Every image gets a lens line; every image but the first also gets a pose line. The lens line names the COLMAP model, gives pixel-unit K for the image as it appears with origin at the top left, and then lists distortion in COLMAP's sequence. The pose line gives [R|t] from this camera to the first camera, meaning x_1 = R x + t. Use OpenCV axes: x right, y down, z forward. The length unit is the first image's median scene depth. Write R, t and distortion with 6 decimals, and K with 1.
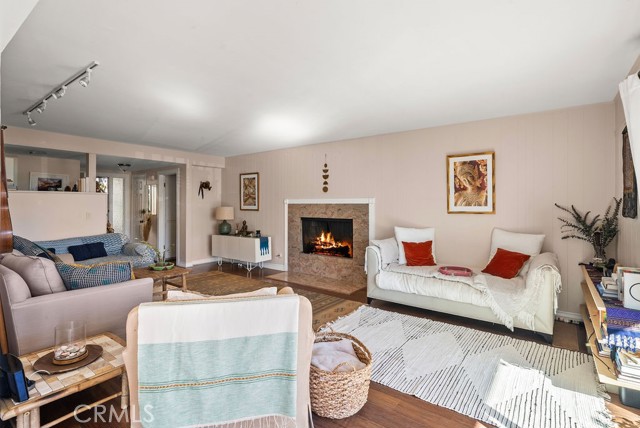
lens RADIAL K [[314.0, 0, 320.0], [0, 314.0, 209.6], [0, 0, 1]] dist [0.023546, 0.000309]
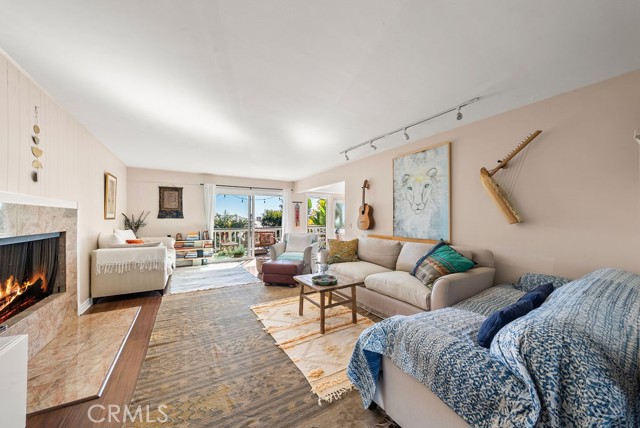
lens RADIAL K [[223.7, 0, 320.6], [0, 223.7, 215.1], [0, 0, 1]] dist [-0.007793, -0.000036]
pose [[-0.930411, 0.003389, 0.366502, -0.535740], [0.005188, 0.999979, 0.003923, -0.002725], [-0.366481, 0.005552, -0.930409, 1.166571]]
